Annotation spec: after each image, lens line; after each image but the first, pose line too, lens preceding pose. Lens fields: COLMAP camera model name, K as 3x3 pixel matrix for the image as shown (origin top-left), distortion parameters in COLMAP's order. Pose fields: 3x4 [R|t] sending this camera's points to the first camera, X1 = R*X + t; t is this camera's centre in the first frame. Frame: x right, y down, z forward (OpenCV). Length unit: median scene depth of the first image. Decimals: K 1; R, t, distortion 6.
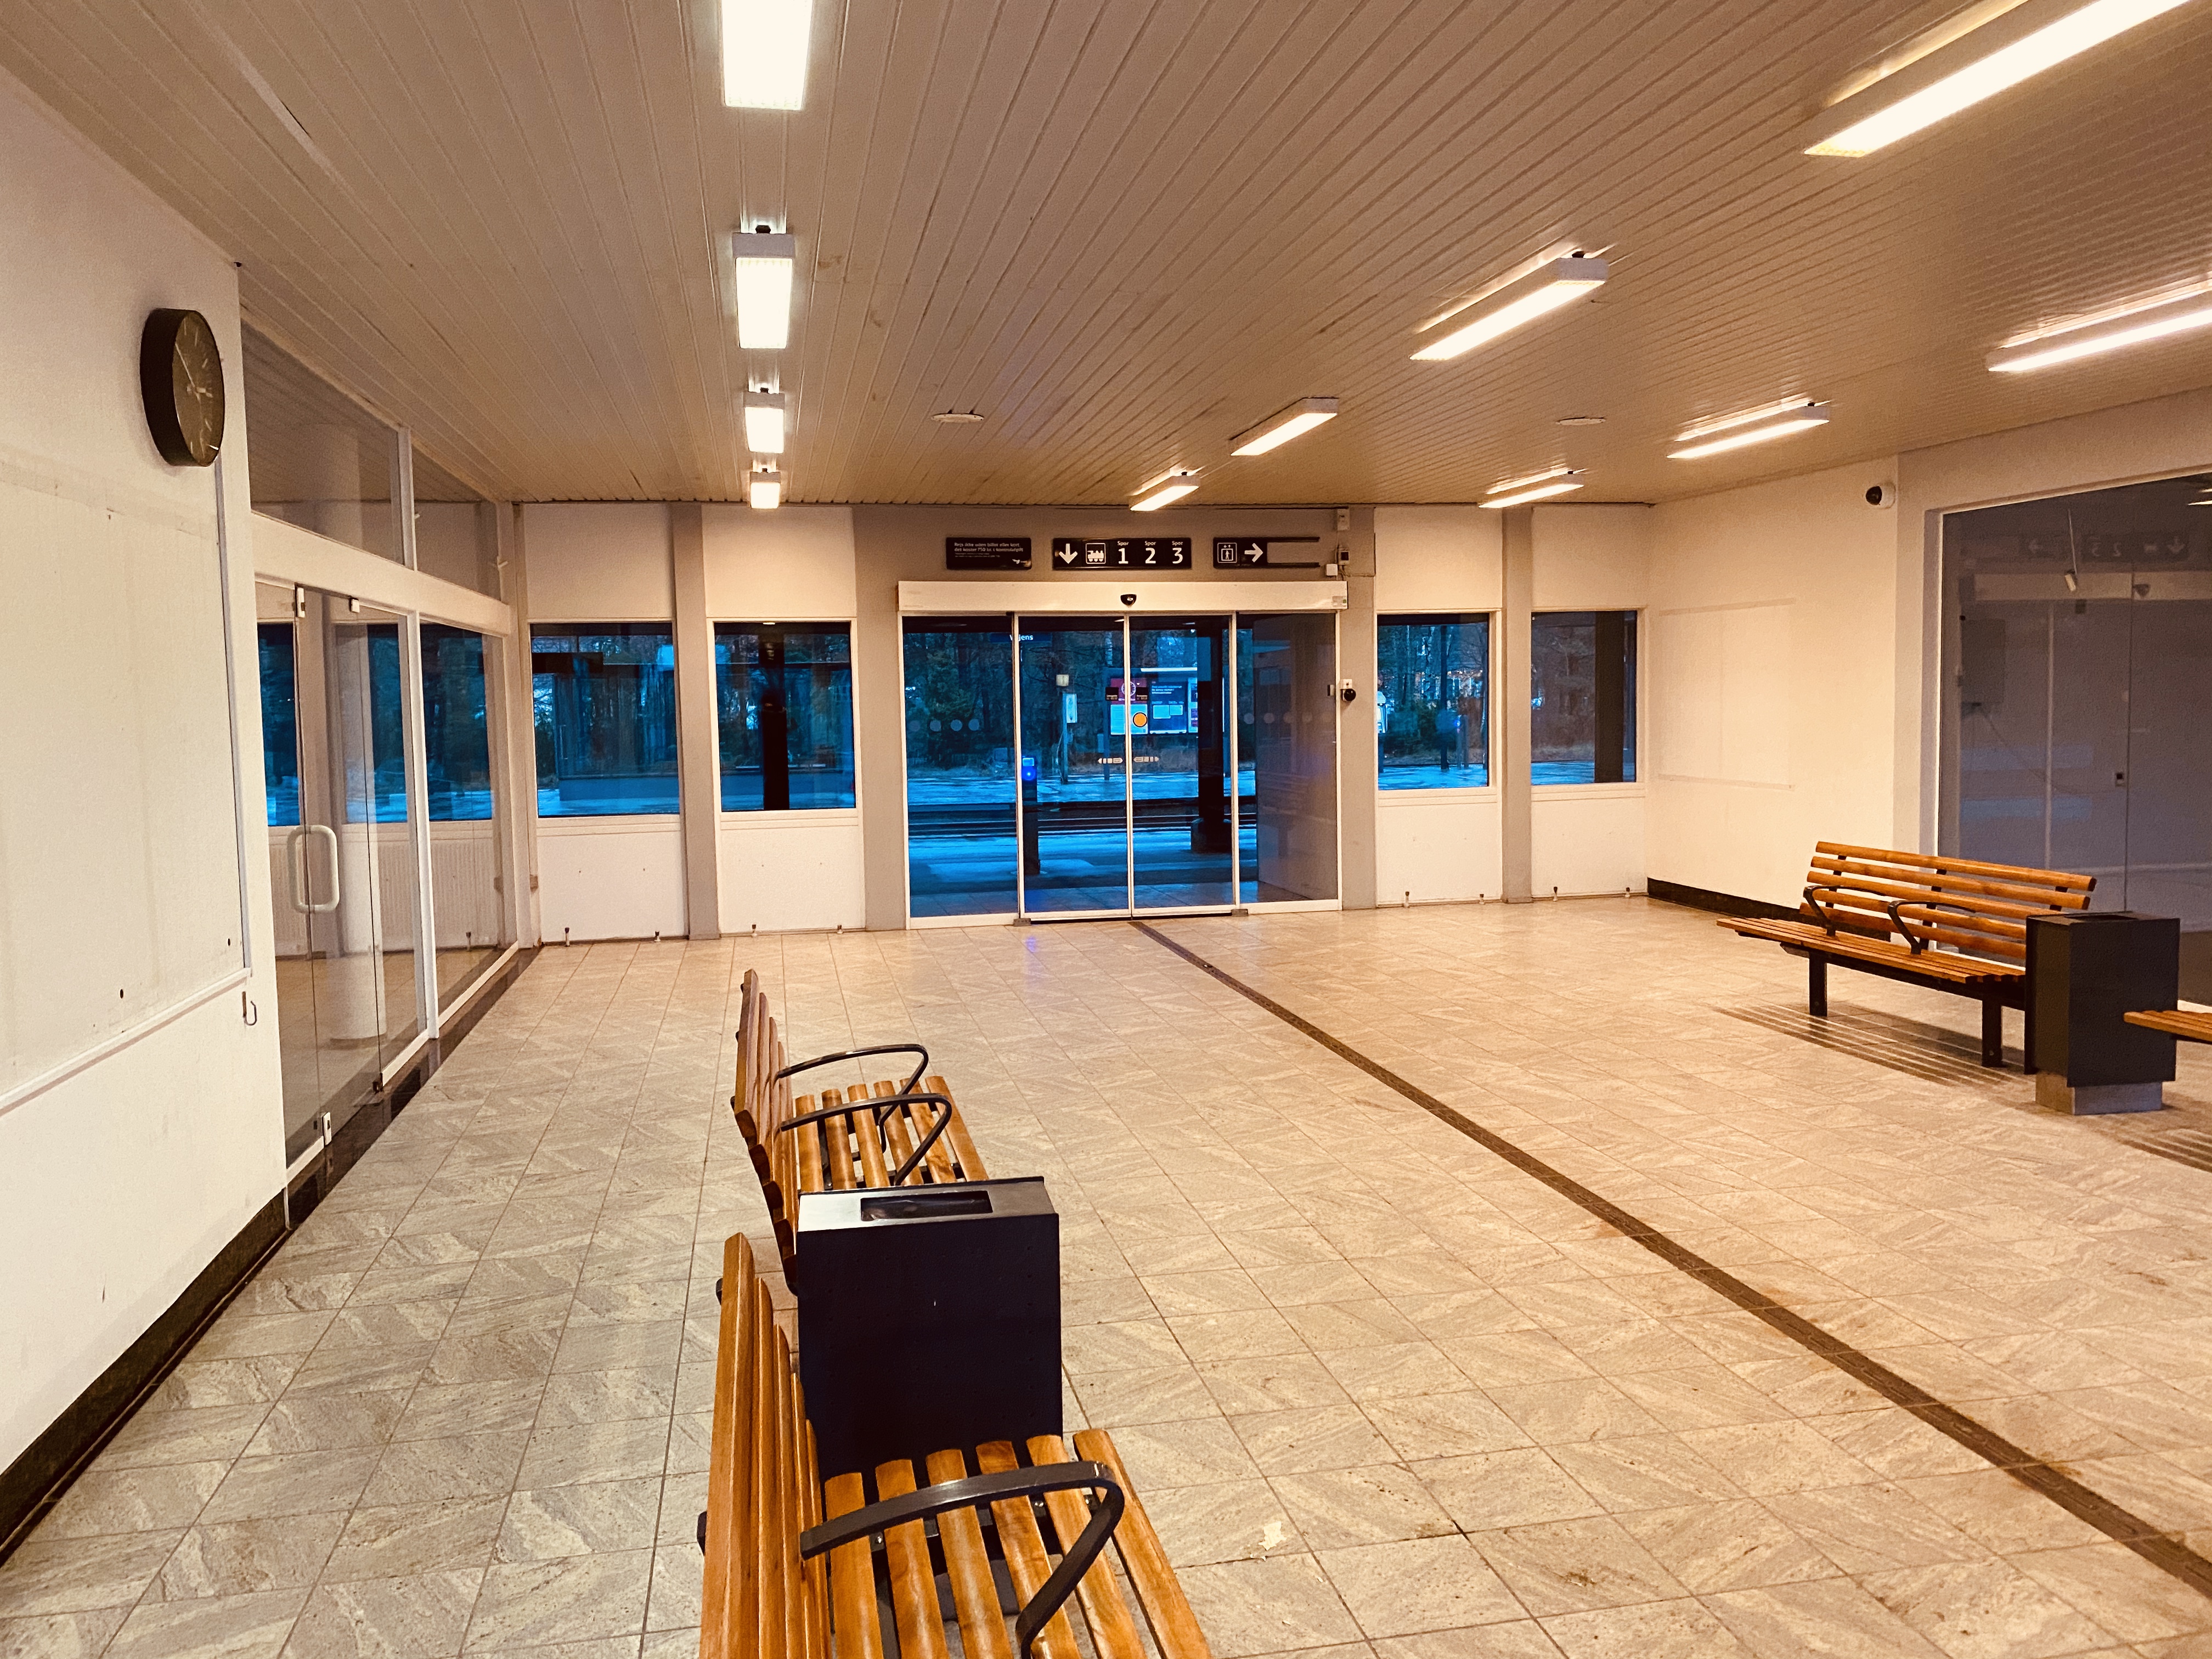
lens RADIAL K [[1680.7, 0, 1090.1], [0, 1680.7, 816.1], [0, 0, 1]] dist [0.011856, -0.013052]
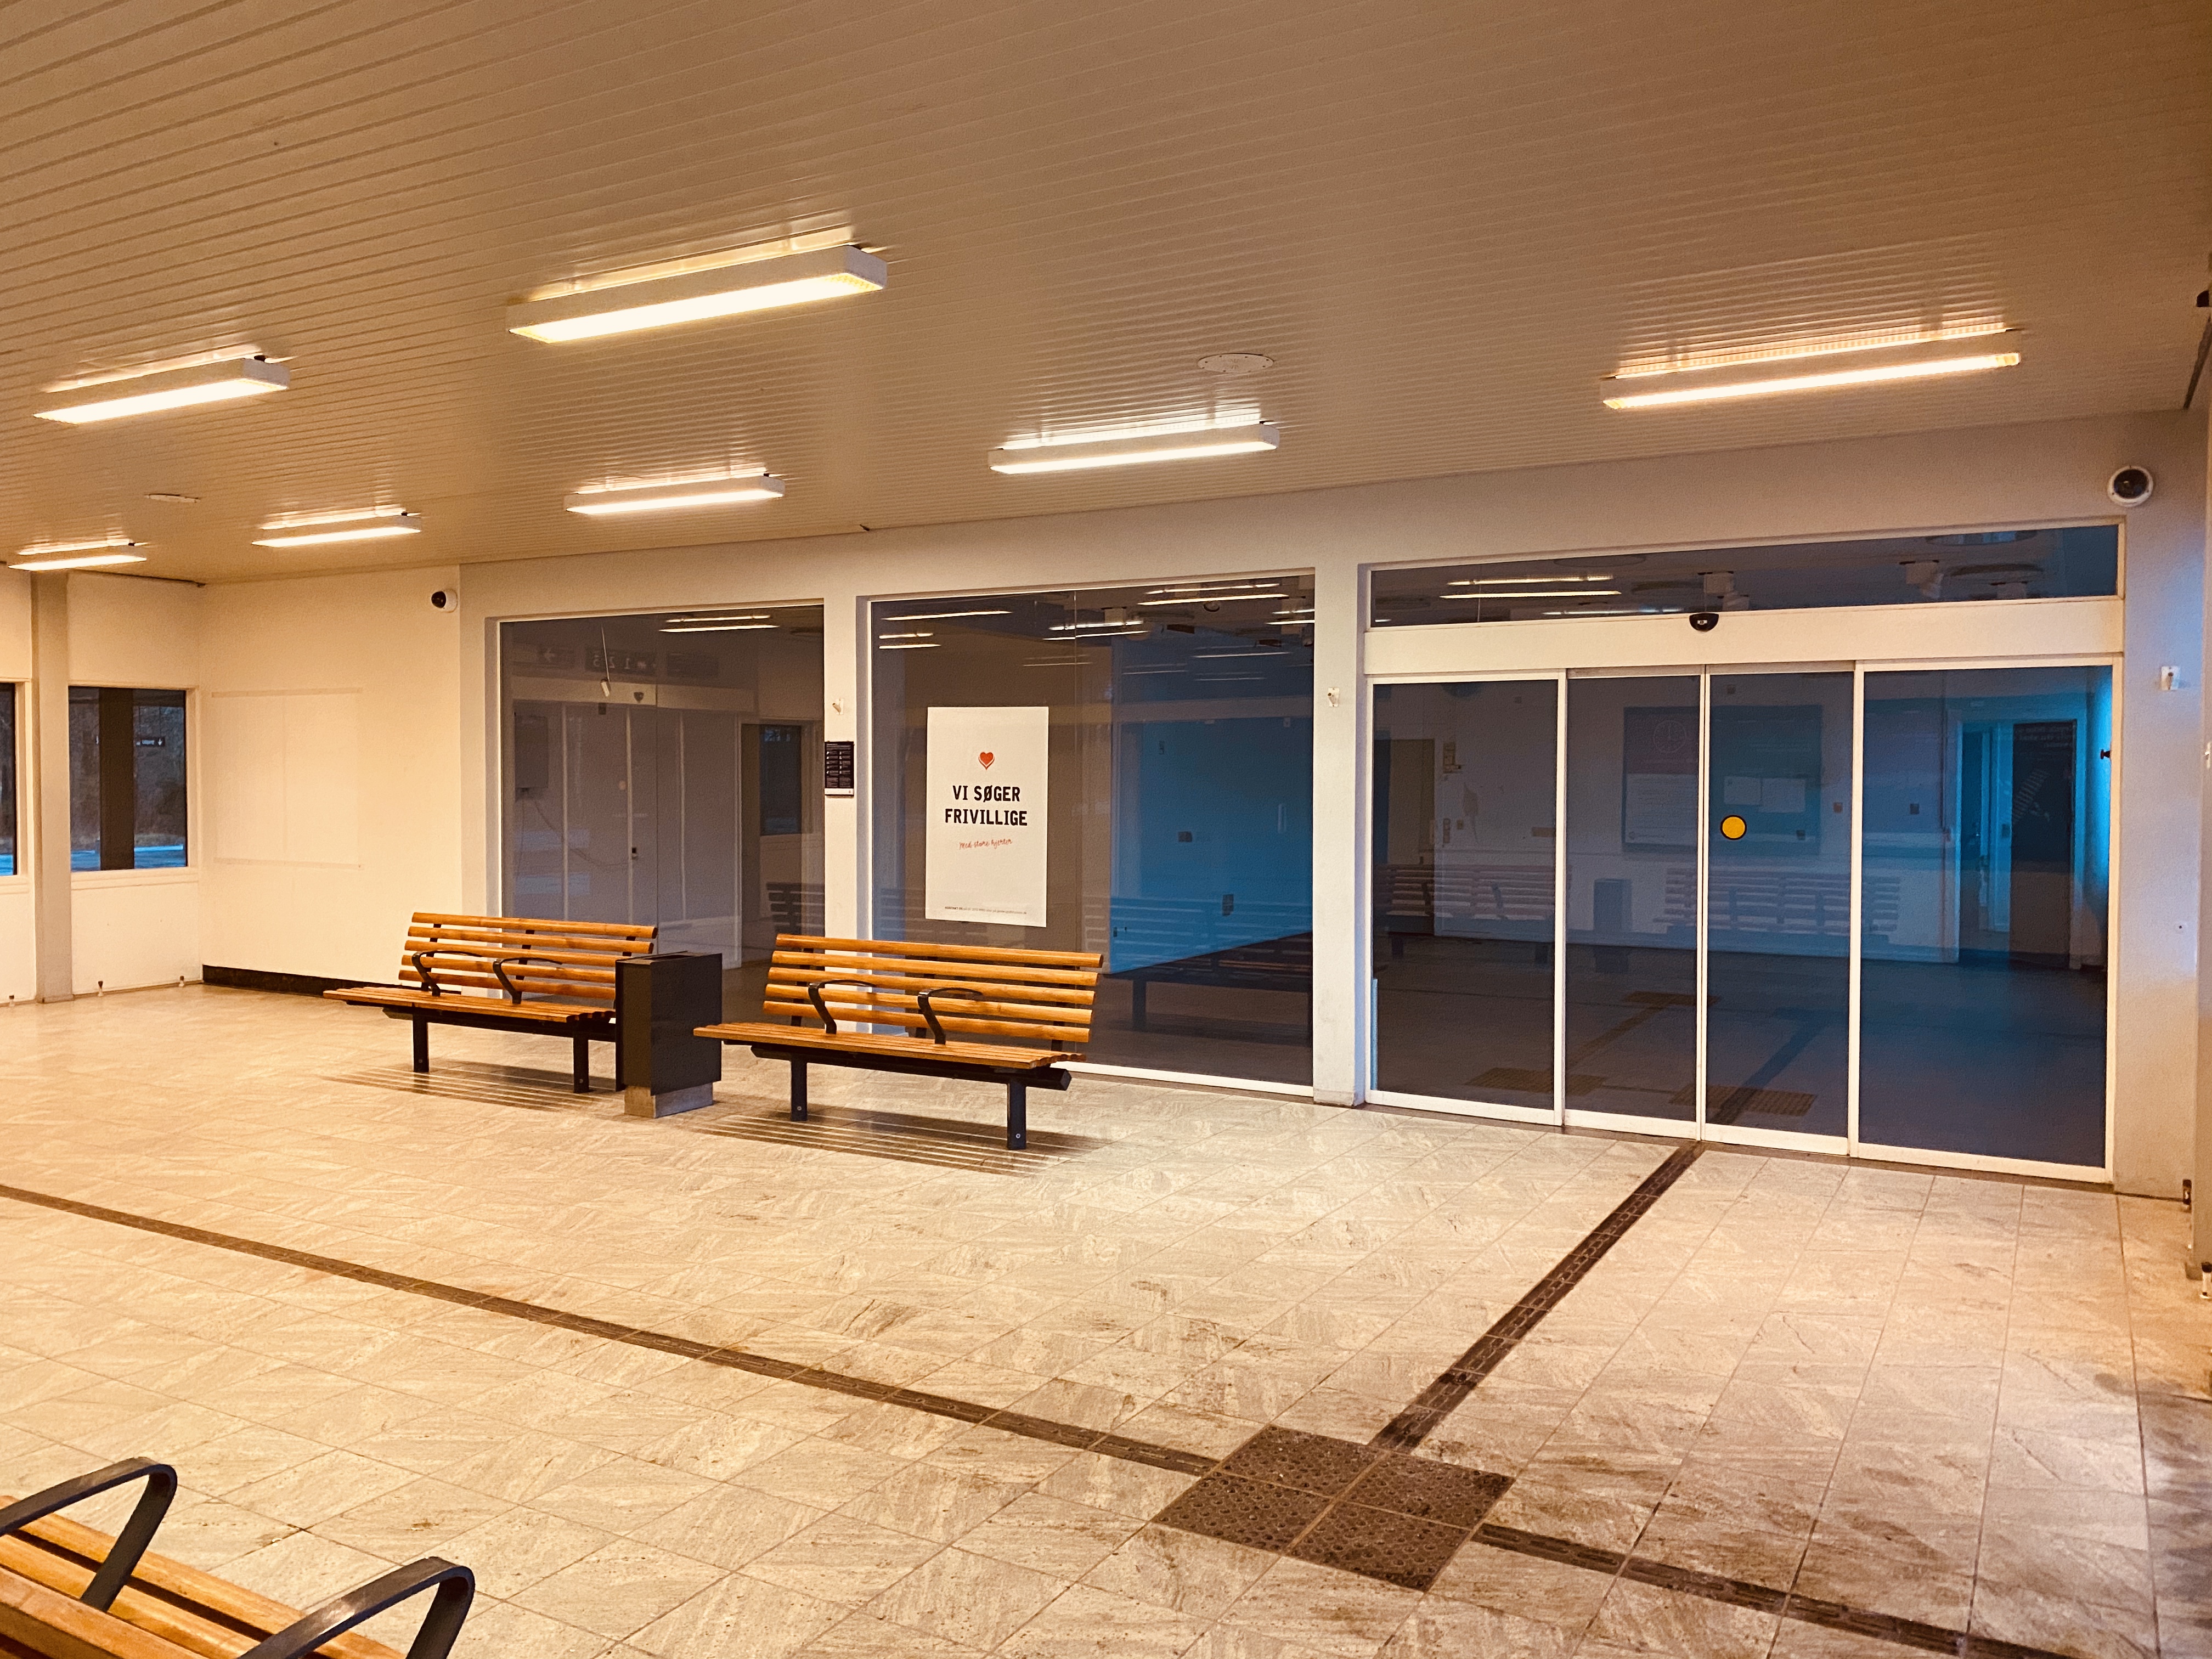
lens RADIAL K [[1680.7, 0, 1111.3], [0, 1680.7, 820.6], [0, 0, 1]] dist [0.011856, -0.013052]
pose [[0.648325, -0.002585, 0.761360, -0.139450], [0.041088, 0.998656, -0.031597, 0.011565], [-0.760255, 0.051768, 0.647559, -0.067236]]
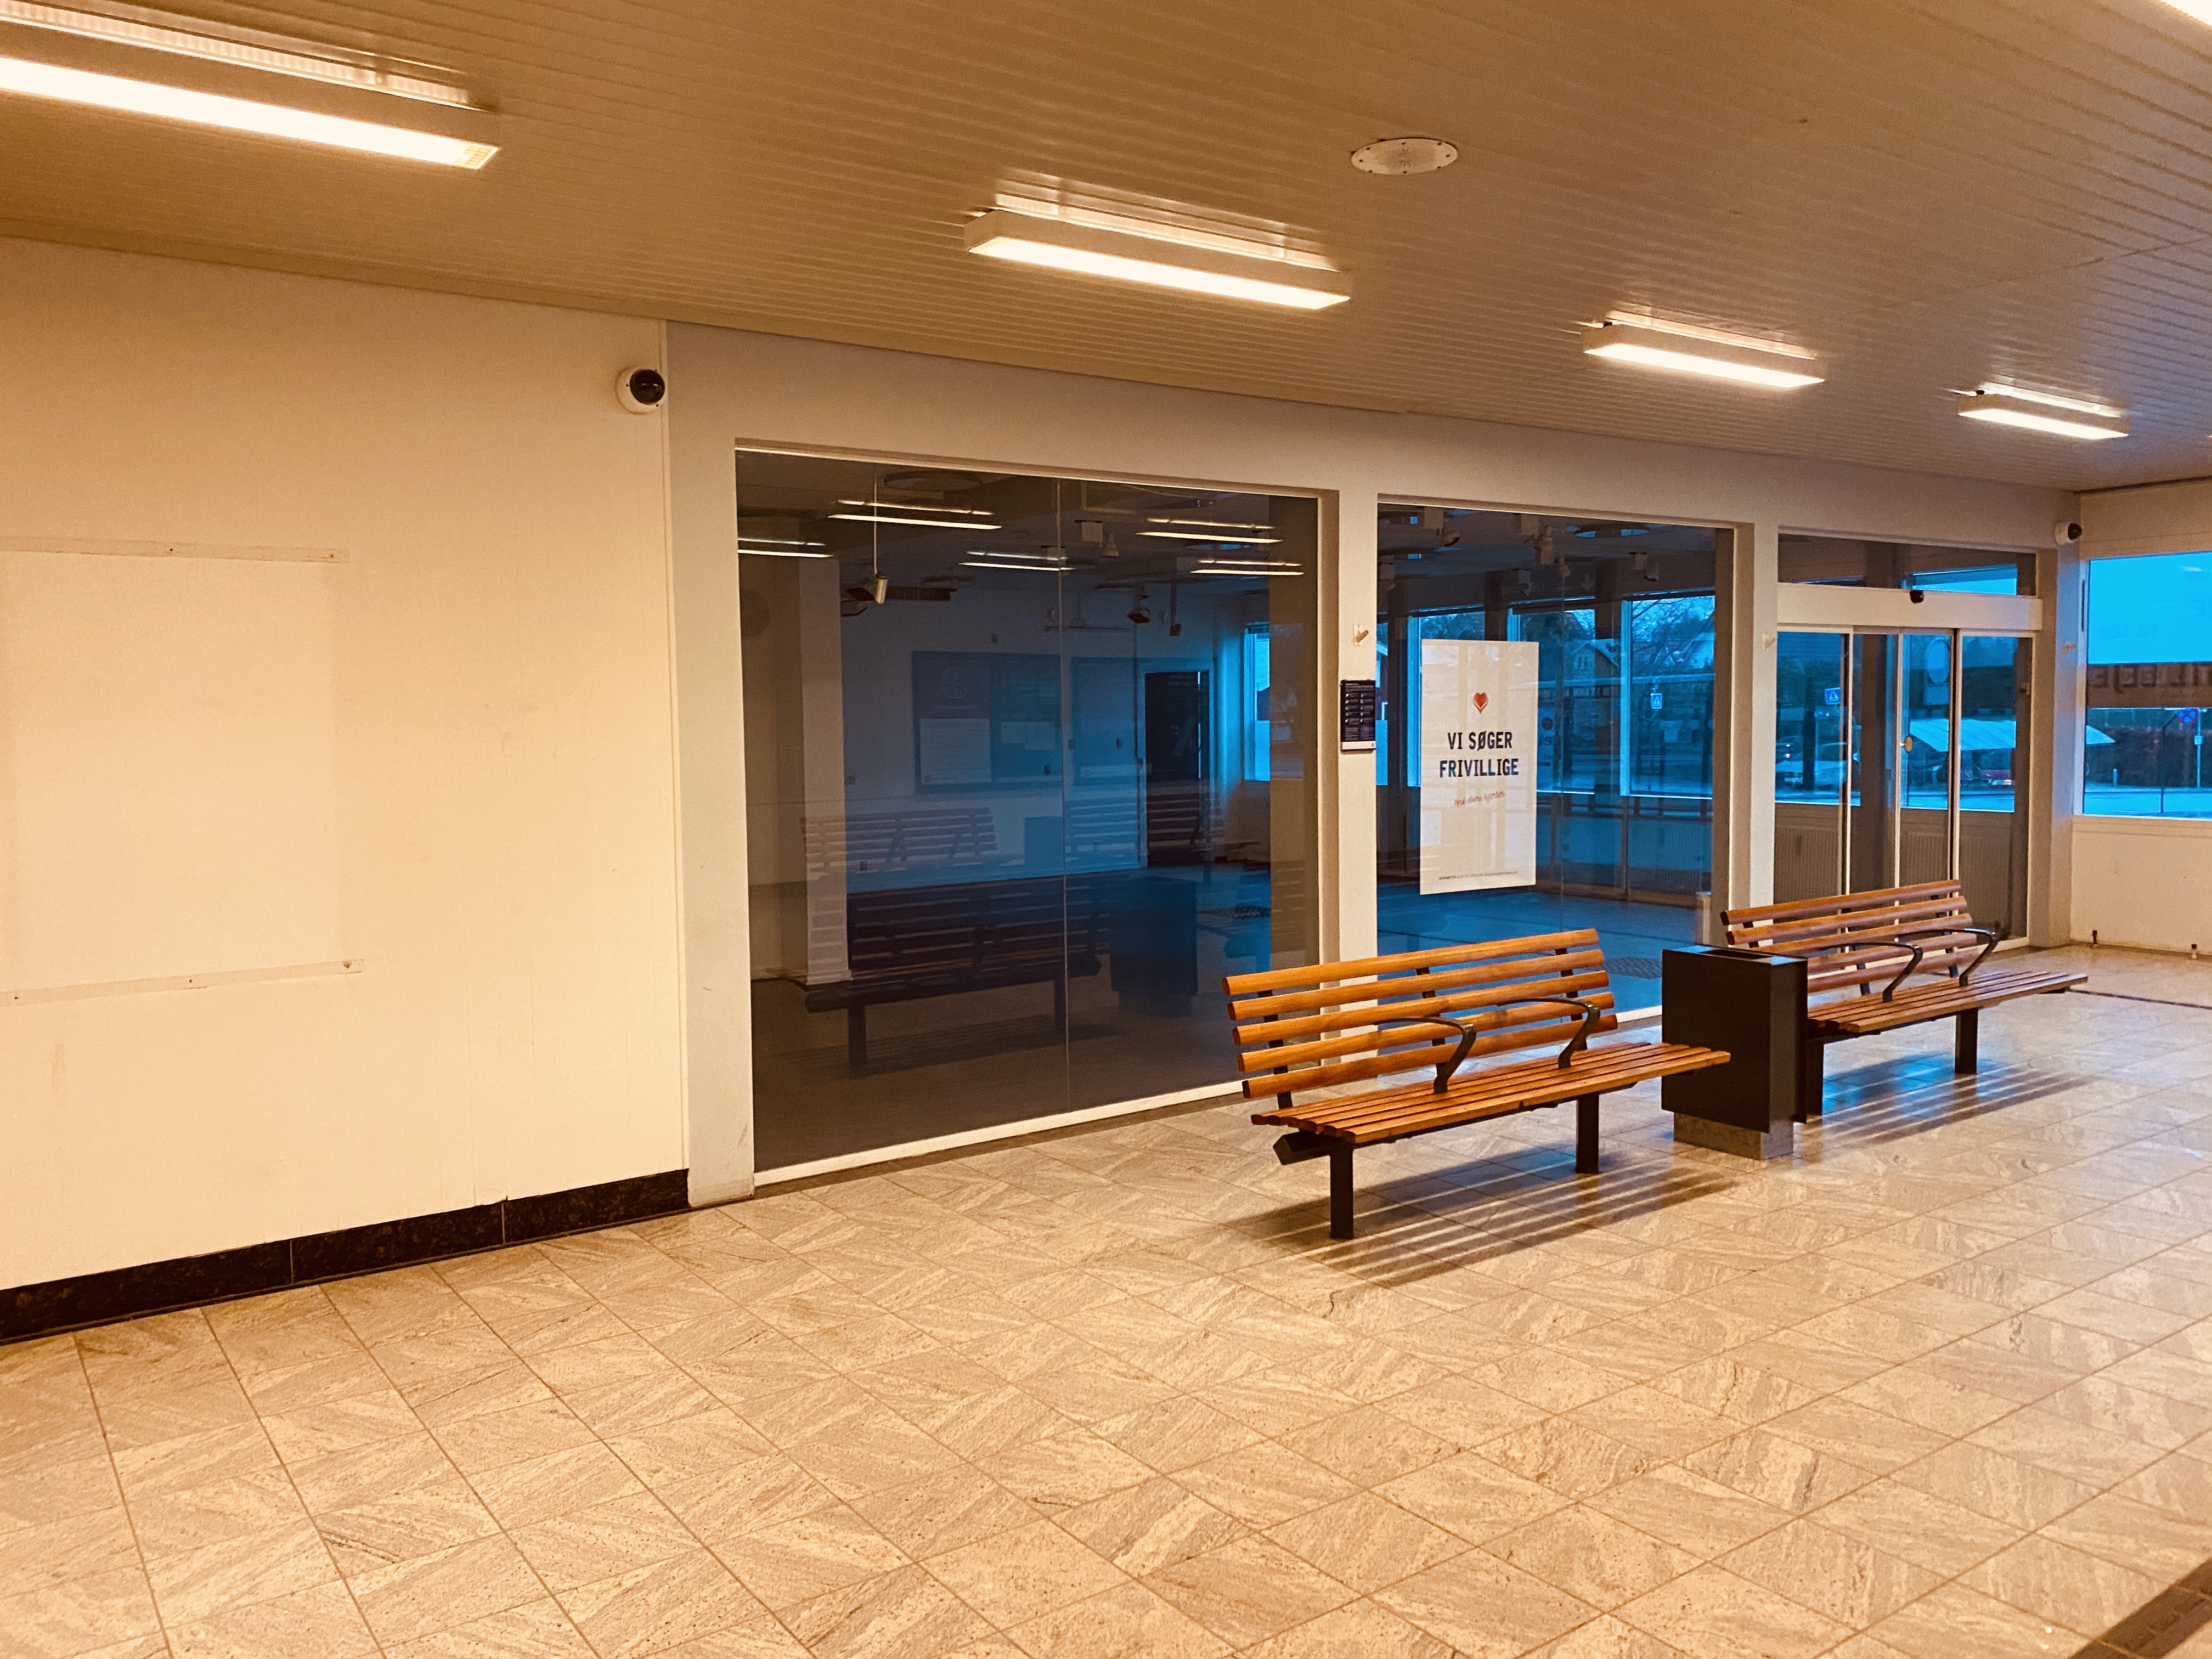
lens RADIAL K [[1680.7, 0, 1102.6], [0, 1680.7, 818.7], [0, 0, 1]] dist [0.011856, -0.013052]
pose [[-0.409948, -0.035929, 0.911401, -0.138491], [0.089161, 0.992860, 0.079245, -0.127409], [-0.907740, 0.113748, -0.403818, 1.702928]]
